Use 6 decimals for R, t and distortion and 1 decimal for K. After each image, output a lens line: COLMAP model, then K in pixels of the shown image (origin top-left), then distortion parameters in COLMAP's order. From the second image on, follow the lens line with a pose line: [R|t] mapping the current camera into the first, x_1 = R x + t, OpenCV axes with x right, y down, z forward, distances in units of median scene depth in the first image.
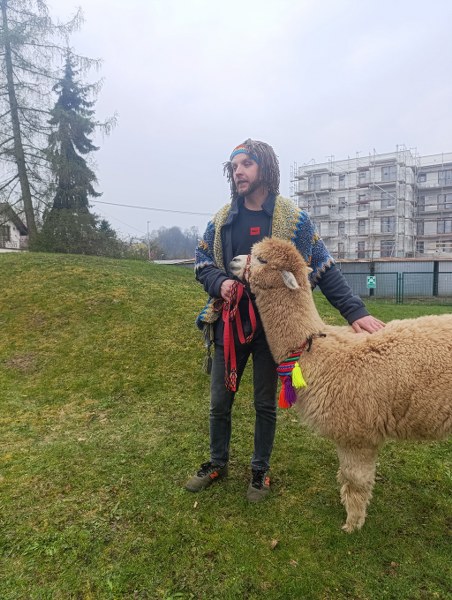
lens RADIAL K [[401.6, 0, 226.1], [0, 401.6, 303.8], [0, 0, 1]] dist [0.001193, -0.021980]
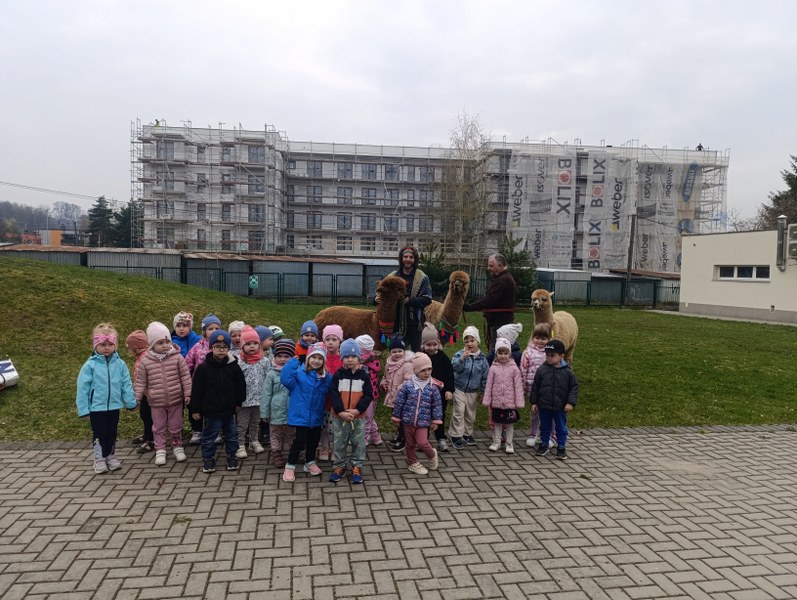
lens RADIAL K [[533.5, 0, 381.0], [0, 533.5, 300.9], [0, 0, 1]] dist [0.001193, -0.021980]
pose [[0.810247, -0.009070, 0.586018, -0.057916], [0.013270, 0.999908, -0.002872, 0.000634], [-0.585938, 0.010103, 0.810293, -0.095320]]
